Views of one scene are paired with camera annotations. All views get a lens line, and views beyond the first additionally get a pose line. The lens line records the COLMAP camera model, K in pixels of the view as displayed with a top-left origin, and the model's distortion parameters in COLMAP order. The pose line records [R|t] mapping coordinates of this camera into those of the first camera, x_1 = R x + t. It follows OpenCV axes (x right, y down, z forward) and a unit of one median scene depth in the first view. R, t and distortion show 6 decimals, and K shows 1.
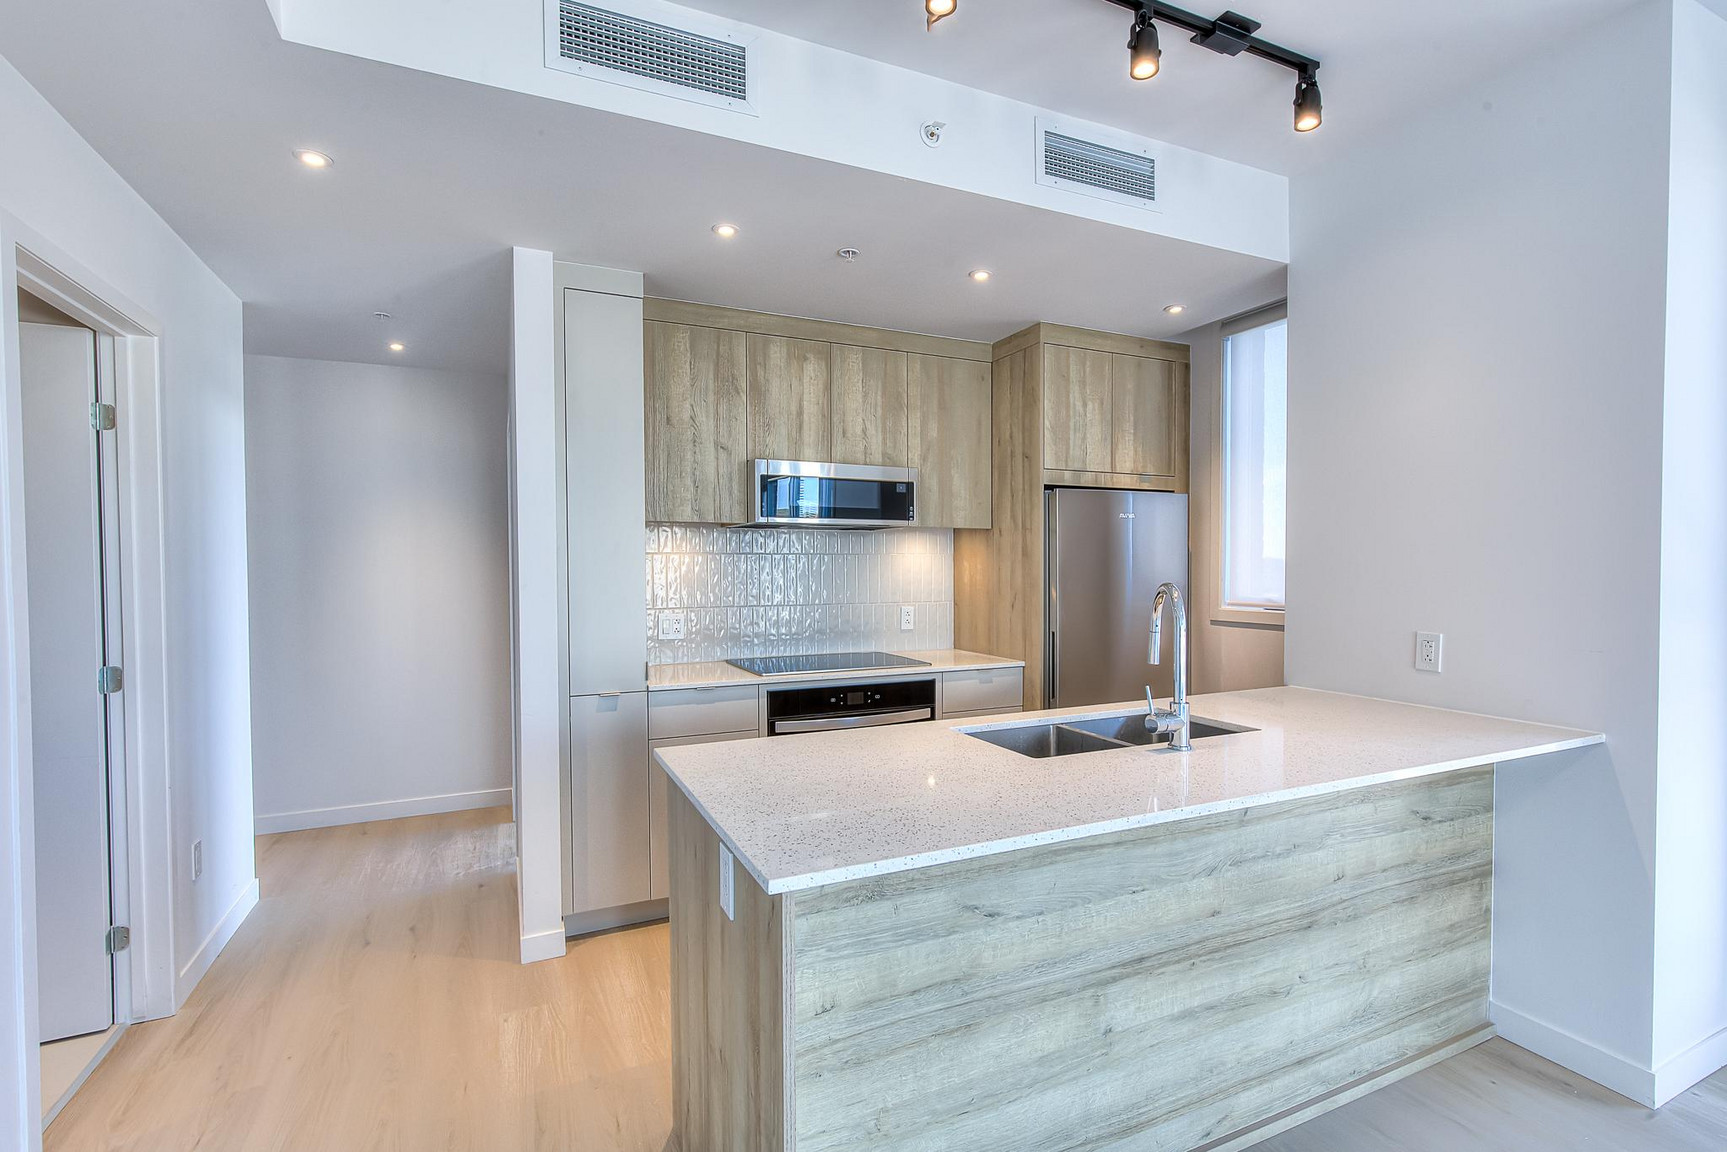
lens RADIAL K [[789.2, 0, 869.3], [0, 789.2, 586.9], [0, 0, 1]] dist [0.003337, -0.000441]
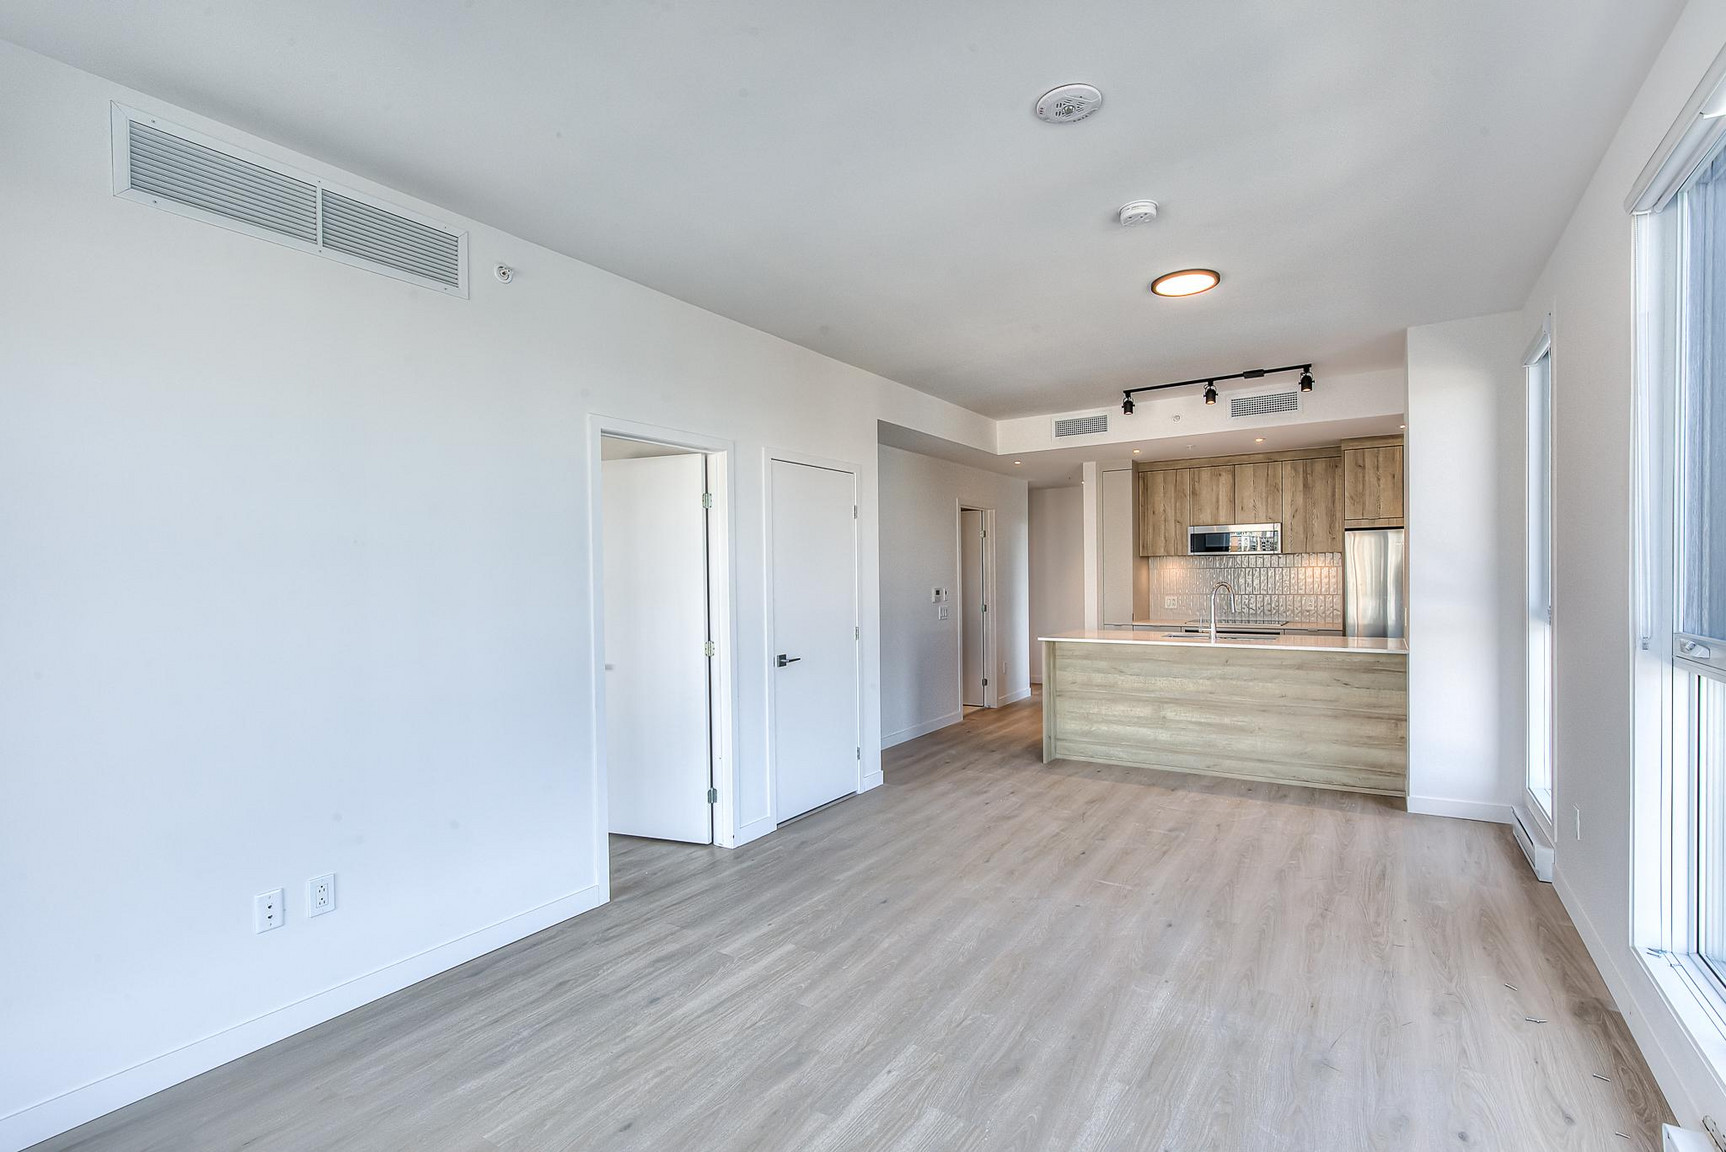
lens RADIAL K [[788.7, 0, 884.2], [0, 788.7, 586.5], [0, 0, 1]] dist [0.003337, -0.000441]
pose [[0.540901, 0.006868, -0.841058, 1.719619], [-0.011236, 0.999936, 0.000939, 0.018008], [0.841011, 0.008942, 0.540943, -1.248401]]
